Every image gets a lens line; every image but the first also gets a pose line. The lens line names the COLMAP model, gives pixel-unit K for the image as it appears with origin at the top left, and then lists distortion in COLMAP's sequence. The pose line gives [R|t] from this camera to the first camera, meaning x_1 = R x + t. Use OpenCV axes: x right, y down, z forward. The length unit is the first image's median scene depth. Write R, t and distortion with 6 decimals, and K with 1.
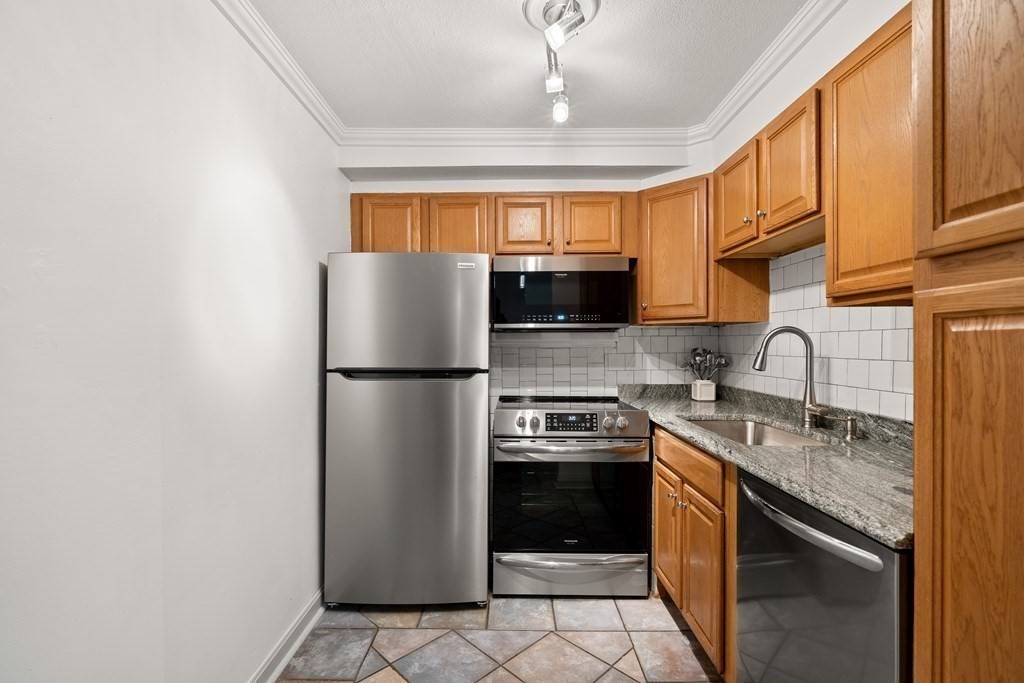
lens RADIAL K [[469.1, 0, 510.5], [0, 469.1, 346.1], [0, 0, 1]] dist [-0.010221, 0.001174]
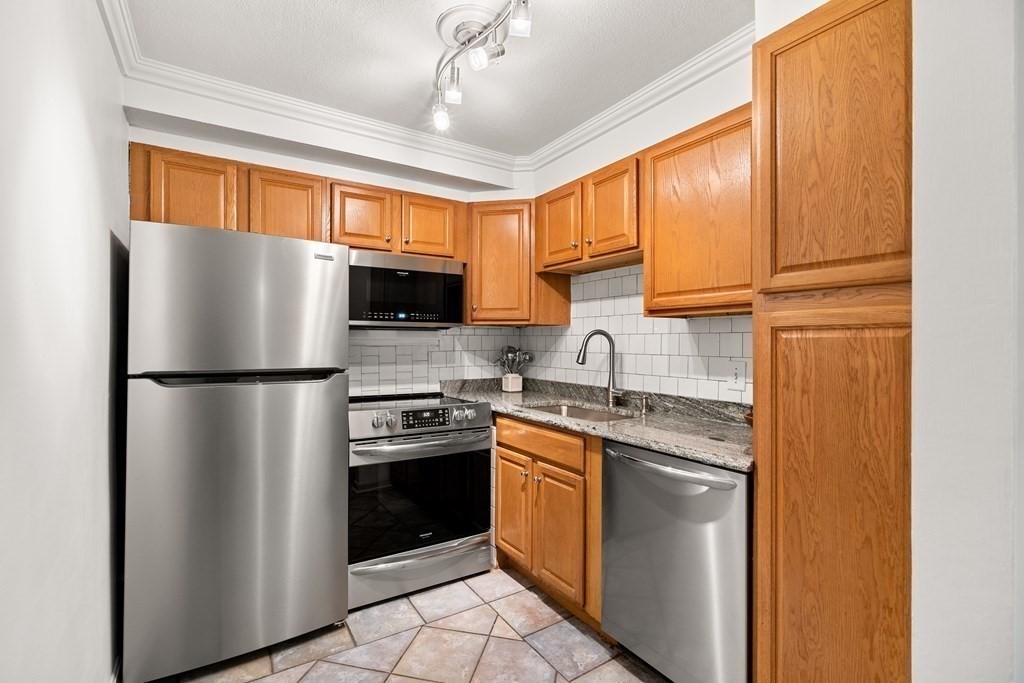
lens RADIAL K [[469.1, 0, 517.4], [0, 469.1, 340.2], [0, 0, 1]] dist [-0.010221, 0.001174]
pose [[0.832610, 0.007175, 0.553813, -0.293099], [-0.003402, 0.999963, -0.007840, -0.001946], [-0.553849, 0.004643, 0.832604, 0.036614]]
